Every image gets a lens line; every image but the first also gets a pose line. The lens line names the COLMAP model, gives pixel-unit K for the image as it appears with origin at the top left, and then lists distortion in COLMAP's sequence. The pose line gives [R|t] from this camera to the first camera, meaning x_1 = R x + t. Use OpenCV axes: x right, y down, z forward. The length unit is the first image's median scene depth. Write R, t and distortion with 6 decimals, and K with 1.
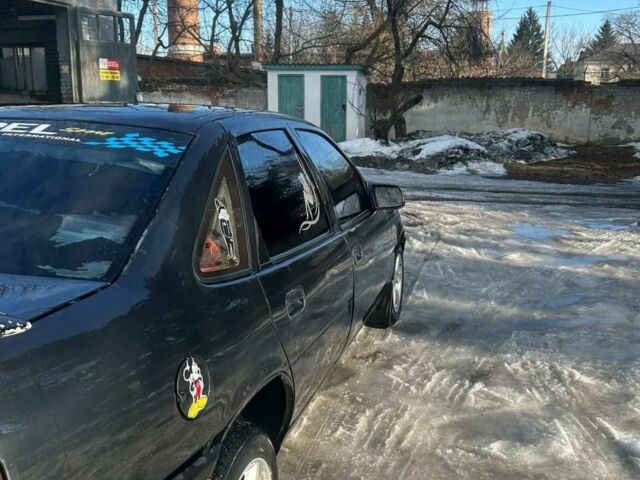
lens RADIAL K [[663.9, 0, 318.7], [0, 663.9, 218.1], [0, 0, 1]] dist [0.131222, -0.292856]
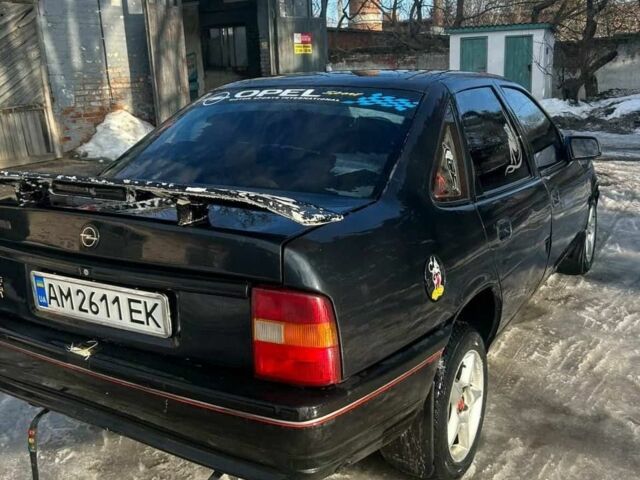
lens RADIAL K [[663.9, 0, 318.7], [0, 663.9, 218.1], [0, 0, 1]] dist [0.131222, -0.292856]
pose [[0.967074, 0.012839, -0.254170, -0.026964], [-0.000851, 0.998884, 0.047223, 0.025041], [0.254492, -0.045452, 0.966006, -0.133011]]
